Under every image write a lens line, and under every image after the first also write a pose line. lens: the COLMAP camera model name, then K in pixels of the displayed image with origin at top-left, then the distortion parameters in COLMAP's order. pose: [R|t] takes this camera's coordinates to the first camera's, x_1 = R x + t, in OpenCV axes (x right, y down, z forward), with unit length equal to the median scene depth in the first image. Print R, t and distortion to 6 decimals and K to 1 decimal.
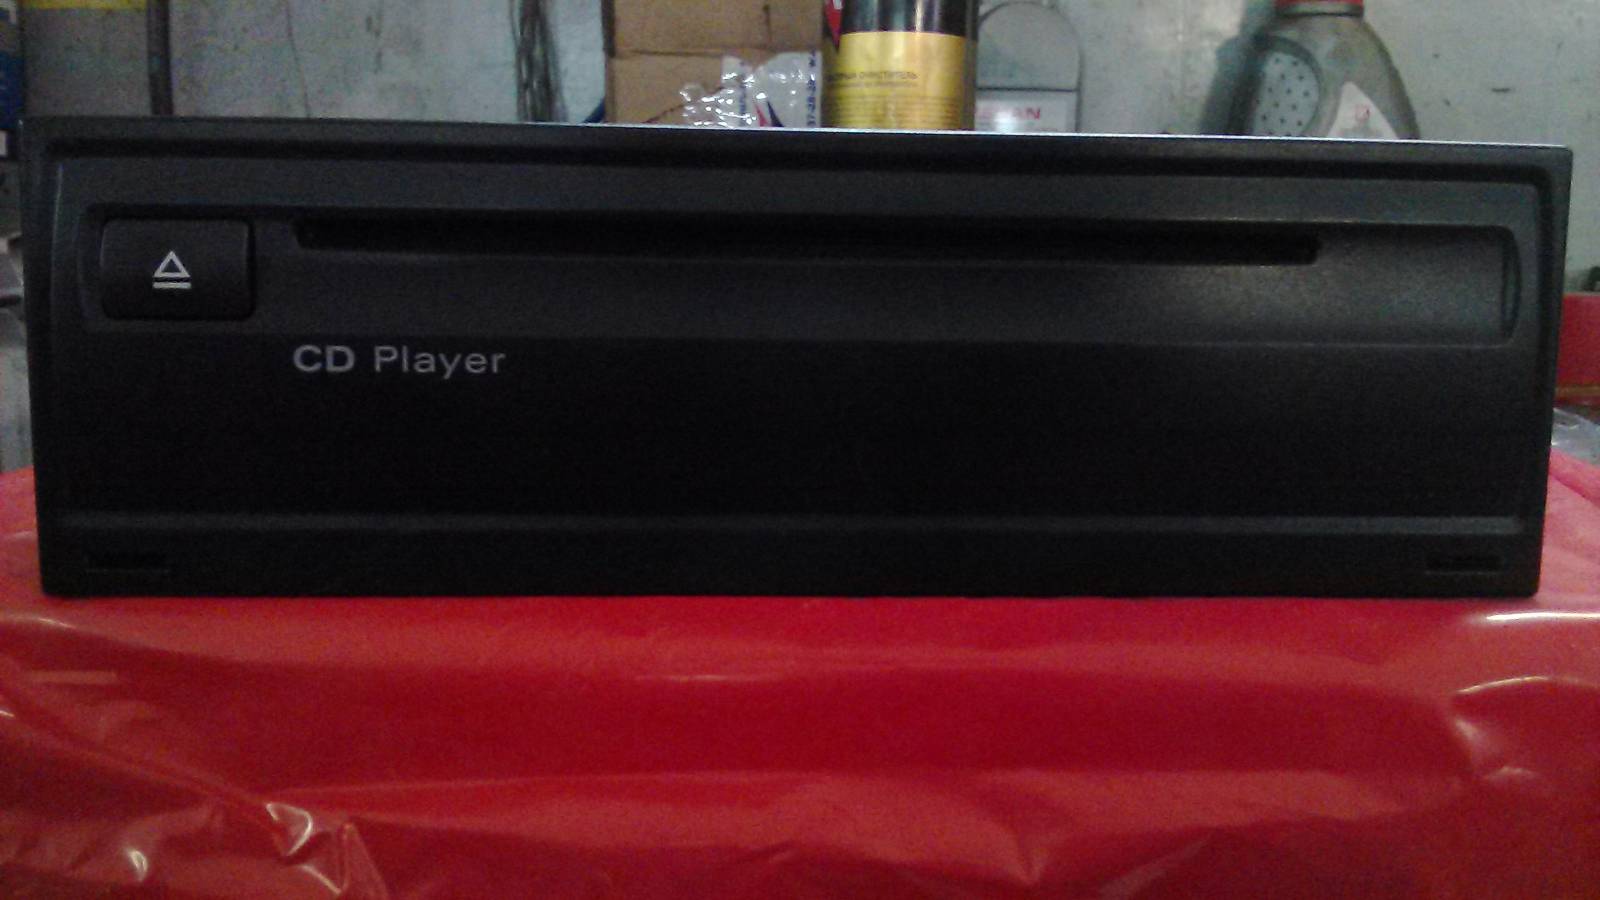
lens RADIAL K [[1315.6, 0, 800.0], [0, 1315.6, 450.0], [0, 0, 1]] dist [-0.006199, -0.106059]
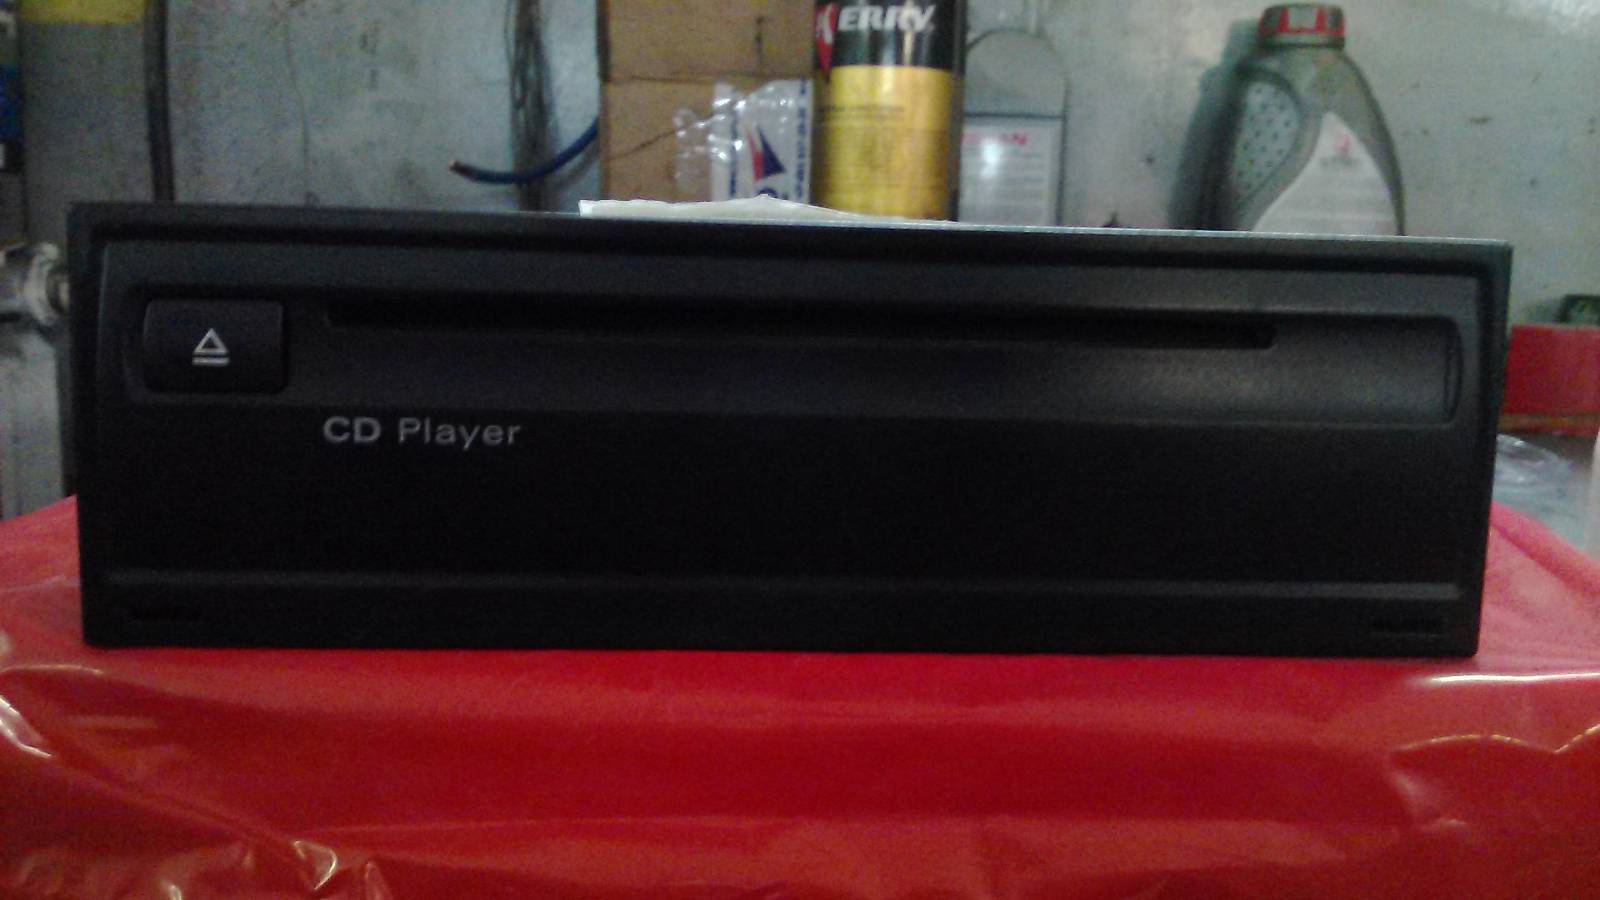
lens RADIAL K [[1315.6, 0, 800.0], [0, 1315.6, 450.0], [0, 0, 1]] dist [-0.006199, -0.106059]
pose [[0.999863, 0.011537, 0.011893, -0.002117], [-0.011486, 0.999924, -0.004382, -0.014101], [-0.011942, 0.004245, 0.999920, -0.021848]]
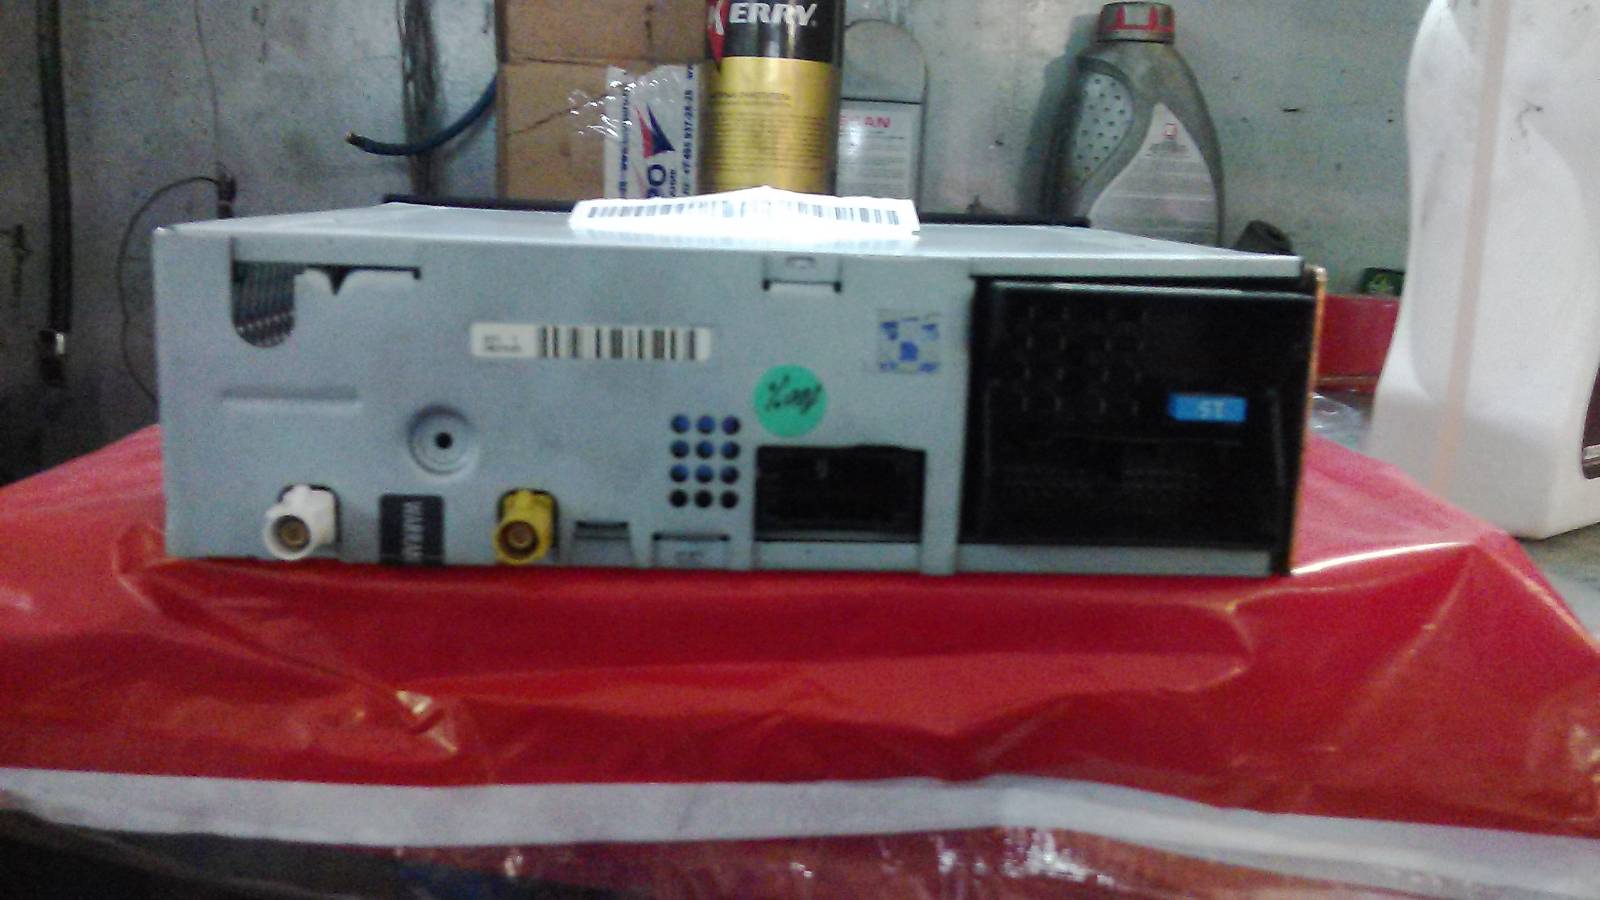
lens RADIAL K [[1296.0, 0, 800.0], [0, 1296.0, 450.0], [0, 0, 1]] dist [0.002076, -0.111318]
pose [[0.991672, 0.003319, 0.128744, -0.044818], [-0.005947, 0.999782, 0.020032, -0.003723], [-0.128650, -0.020631, 0.991475, -0.112192]]
